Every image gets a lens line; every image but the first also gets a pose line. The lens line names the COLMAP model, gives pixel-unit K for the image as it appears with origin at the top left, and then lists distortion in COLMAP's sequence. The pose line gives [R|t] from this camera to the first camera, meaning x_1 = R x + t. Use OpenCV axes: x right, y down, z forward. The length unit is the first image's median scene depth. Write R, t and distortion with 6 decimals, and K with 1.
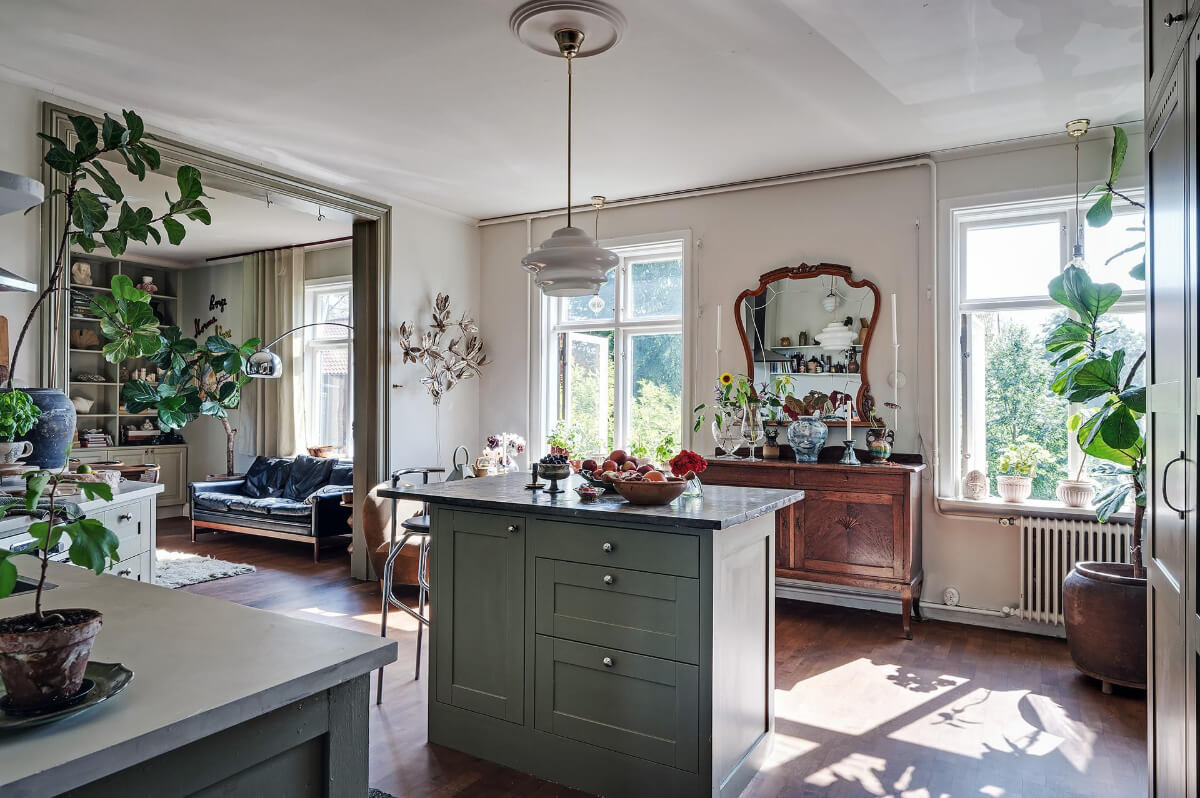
lens RADIAL K [[761.9, 0, 600.1], [0, 761.9, 396.6], [0, 0, 1]] dist [-0.001141, -0.000130]
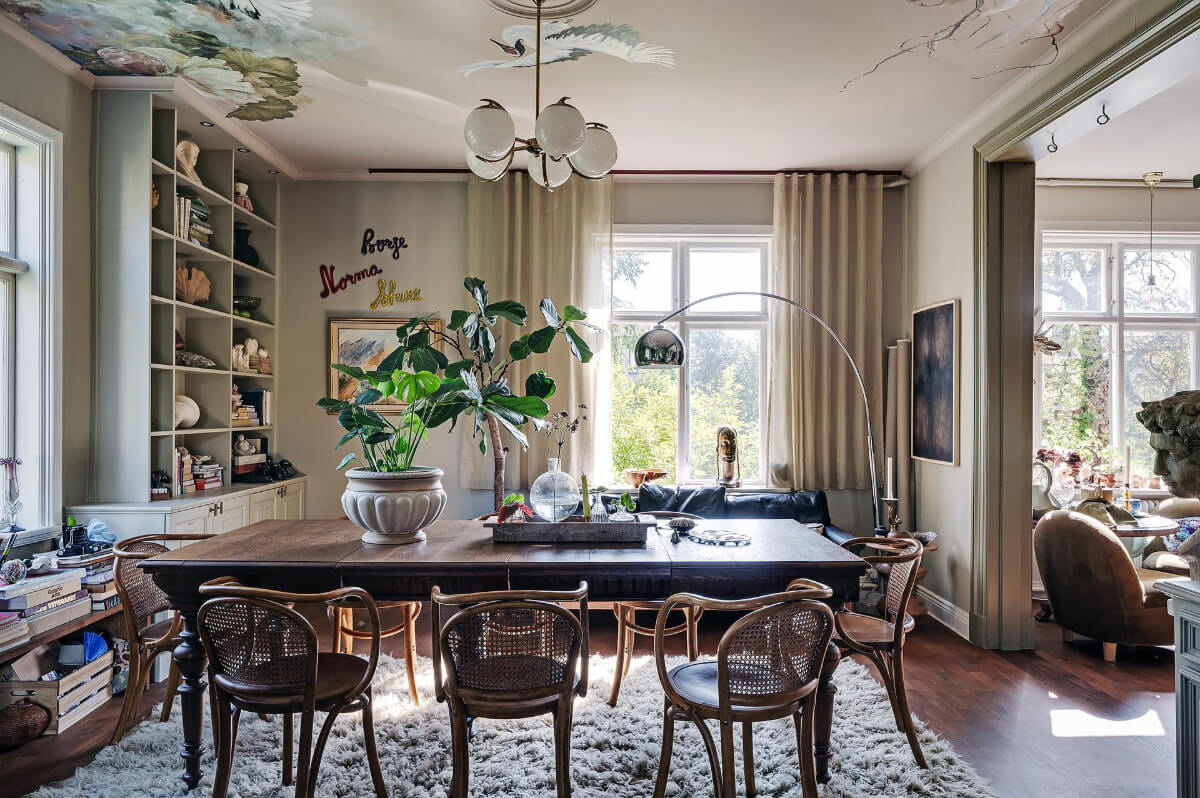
lens RADIAL K [[761.9, 0, 599.9], [0, 761.9, 401.1], [0, 0, 1]] dist [-0.001141, -0.000130]
pose [[0.849645, 0.001046, 0.527354, -0.680259], [-0.002352, 0.999996, 0.001806, 0.003035], [-0.527350, -0.002775, 0.849644, 0.386196]]
